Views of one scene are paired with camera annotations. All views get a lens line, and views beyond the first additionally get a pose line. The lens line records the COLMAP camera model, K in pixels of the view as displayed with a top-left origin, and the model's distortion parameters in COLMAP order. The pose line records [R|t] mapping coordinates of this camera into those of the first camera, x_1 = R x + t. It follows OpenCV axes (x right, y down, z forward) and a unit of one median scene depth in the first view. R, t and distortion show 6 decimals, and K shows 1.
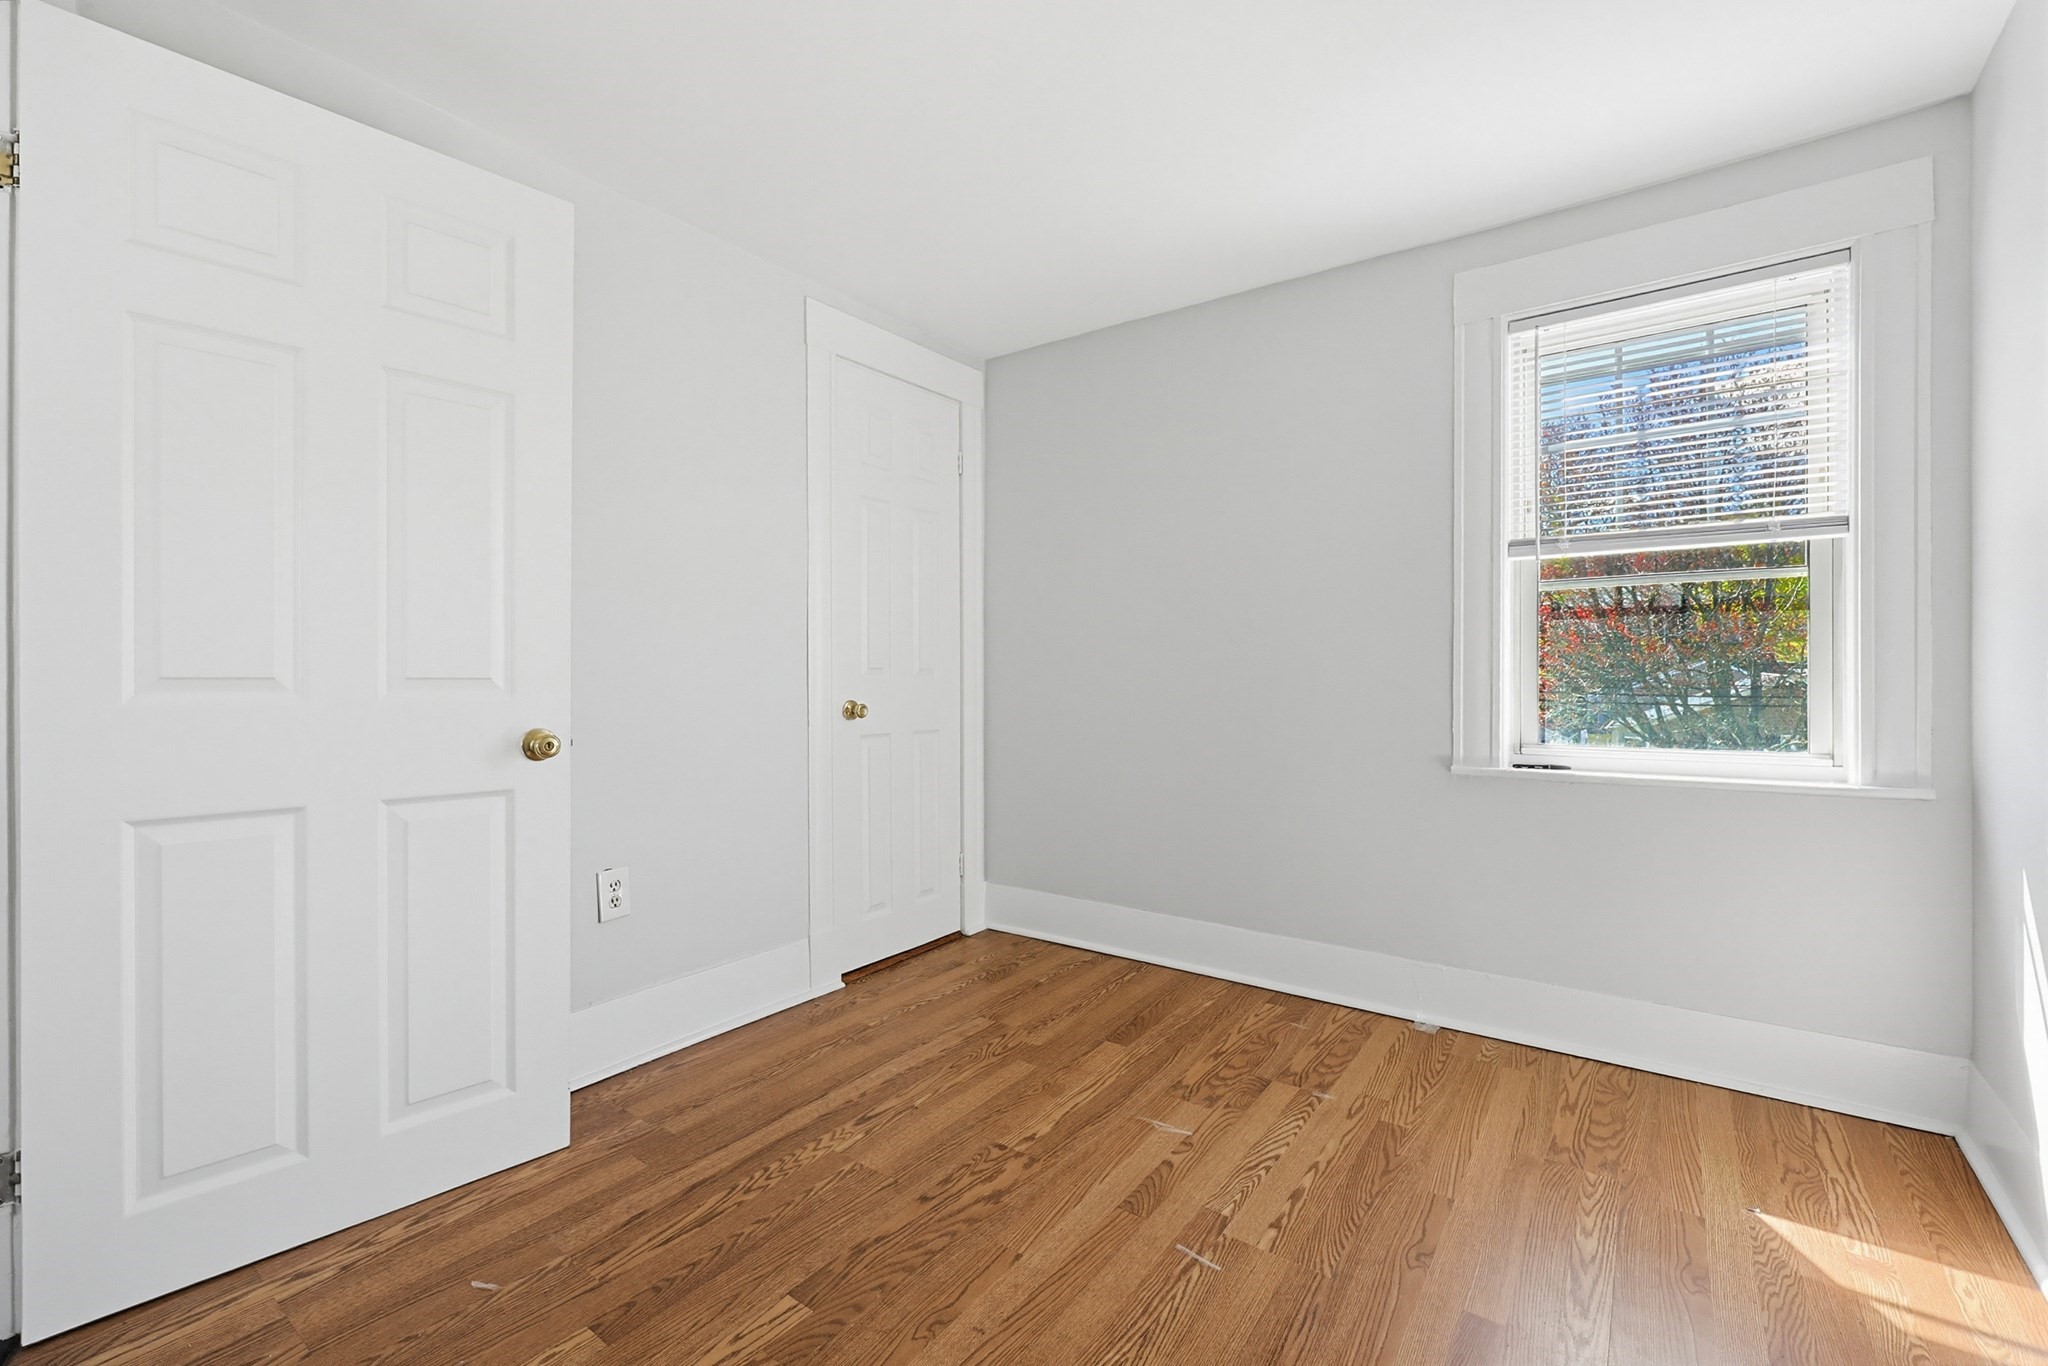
lens RADIAL K [[884.3, 0, 1011.6], [0, 884.3, 681.3], [0, 0, 1]] dist [-0.000976, 0.001271]
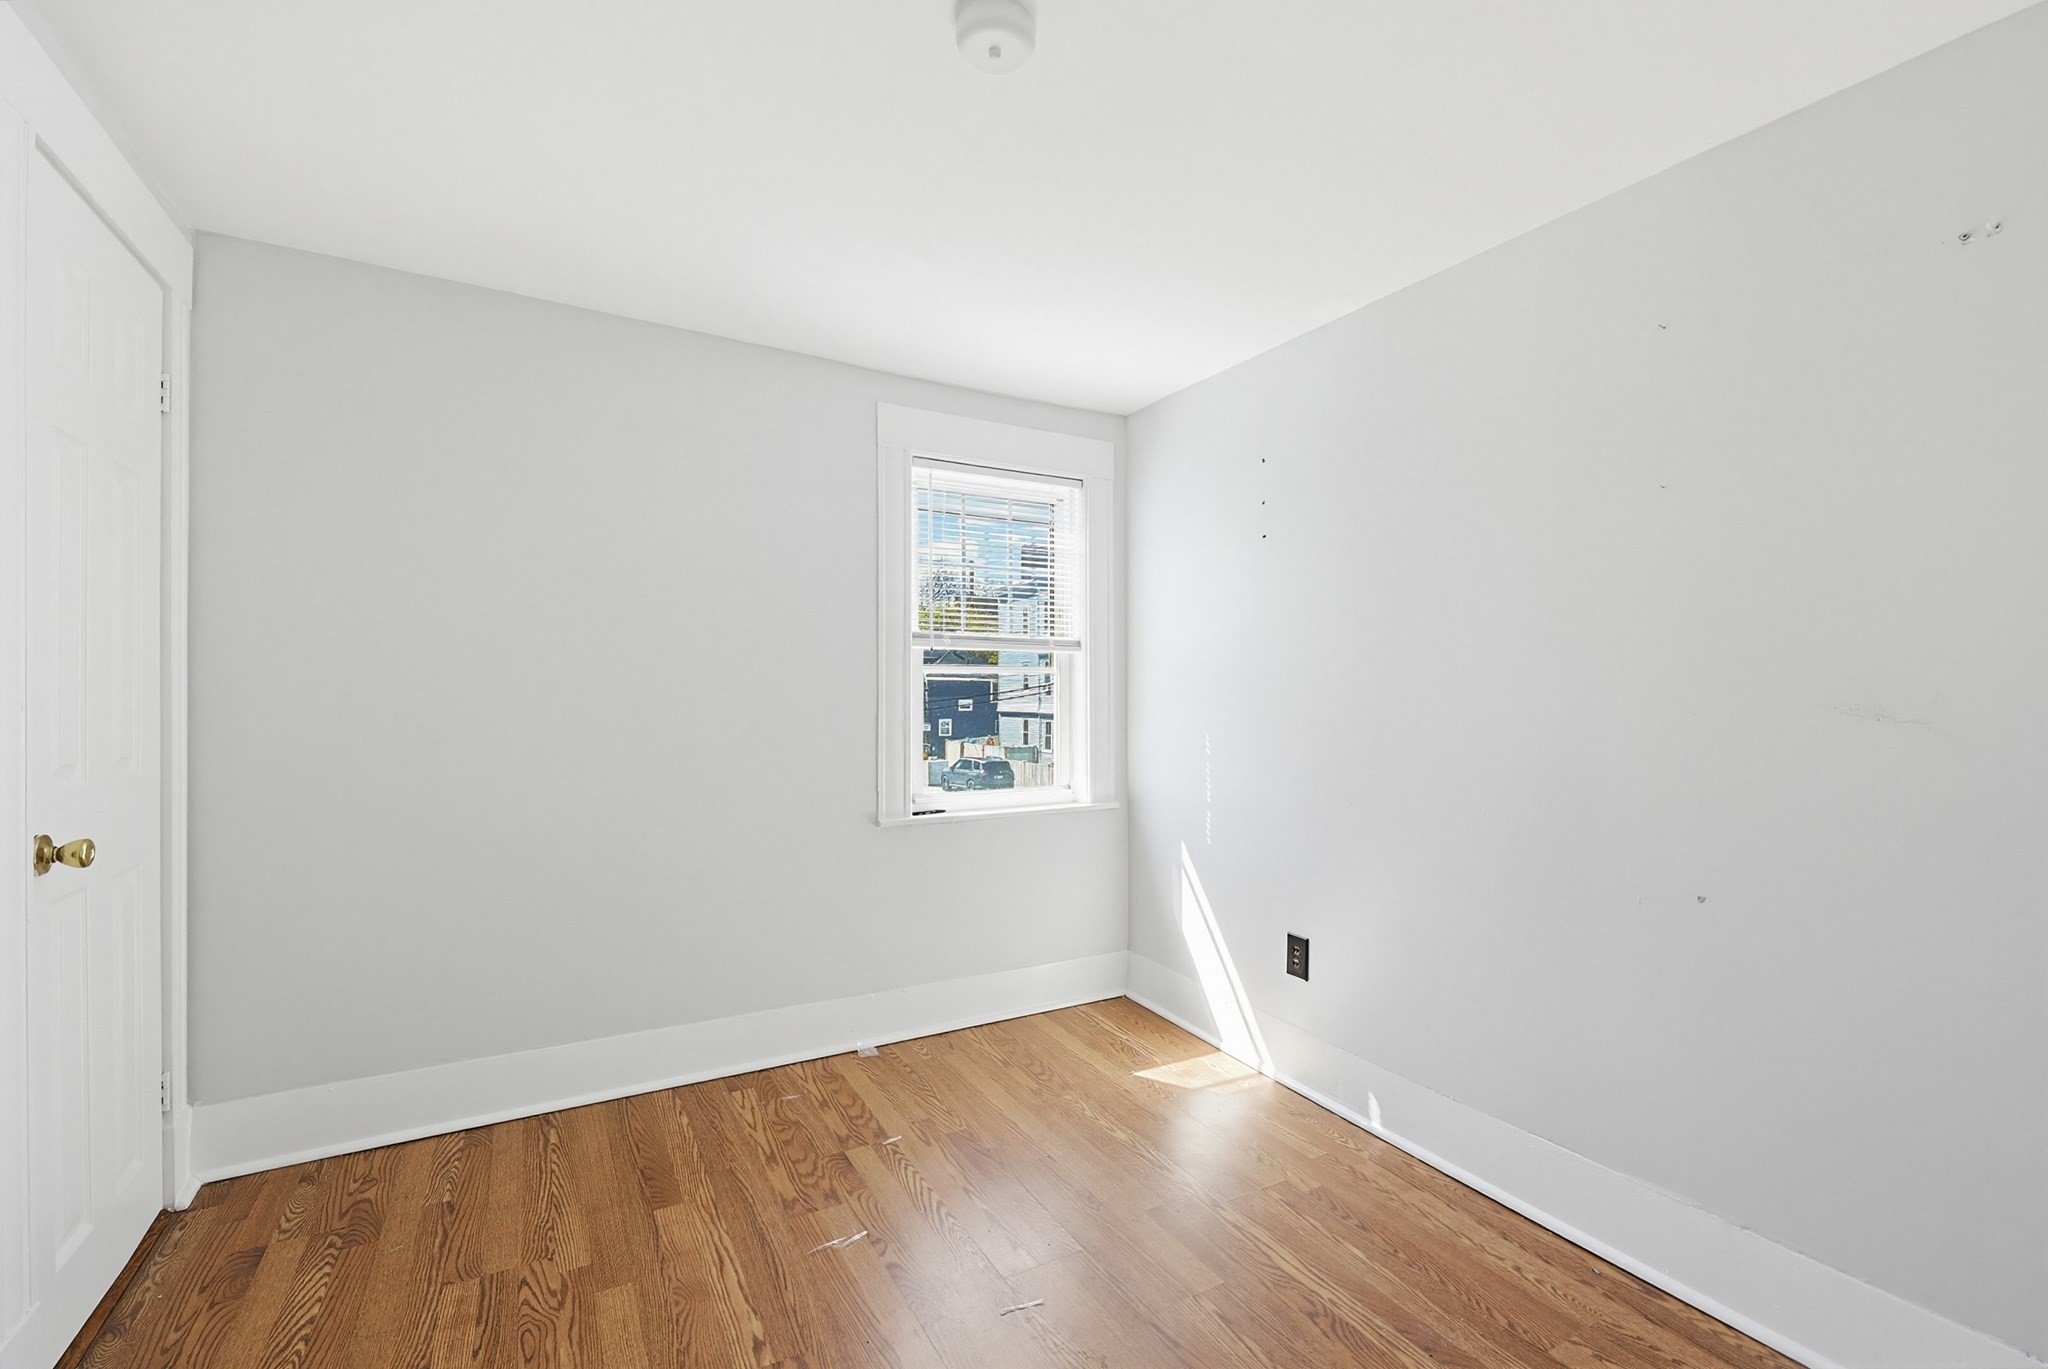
lens RADIAL K [[884.3, 0, 1046.1], [0, 884.3, 693.4], [0, 0, 1]] dist [-0.000976, 0.001271]
pose [[0.390493, 0.007913, 0.920572, -0.518926], [0.001836, 0.999954, -0.009374, -0.063377], [-0.920604, 0.005350, 0.390461, 0.355186]]
